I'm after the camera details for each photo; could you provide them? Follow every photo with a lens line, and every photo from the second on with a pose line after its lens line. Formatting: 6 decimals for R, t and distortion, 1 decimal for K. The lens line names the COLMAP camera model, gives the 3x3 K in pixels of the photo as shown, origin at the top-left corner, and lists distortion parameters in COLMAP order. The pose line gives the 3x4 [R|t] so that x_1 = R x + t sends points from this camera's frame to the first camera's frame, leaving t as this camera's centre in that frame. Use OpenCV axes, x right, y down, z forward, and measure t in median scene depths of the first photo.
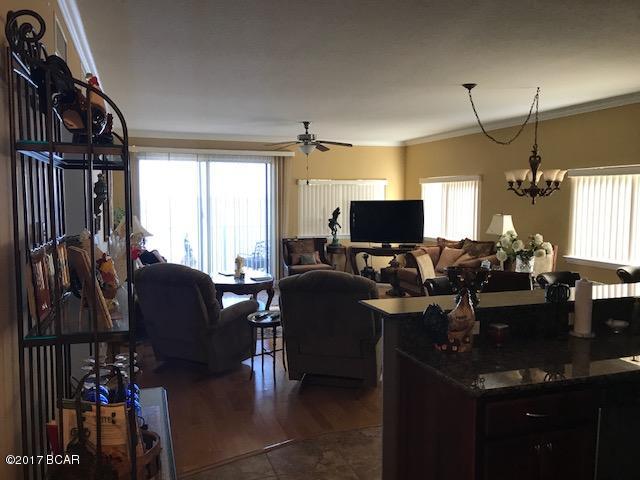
lens RADIAL K [[526.9, 0, 320.0], [0, 526.9, 240.0], [0, 0, 1]] dist [0.108483, -0.118524]
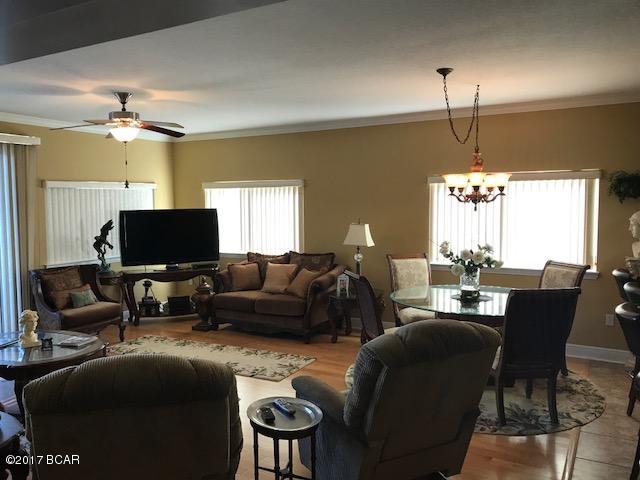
lens RADIAL K [[526.9, 0, 320.0], [0, 526.9, 240.0], [0, 0, 1]] dist [0.108483, -0.118524]
pose [[0.755570, -0.053299, 0.652895, -0.224807], [0.062853, 0.997985, 0.008733, -0.023047], [-0.652045, 0.034438, 0.757398, 0.262741]]
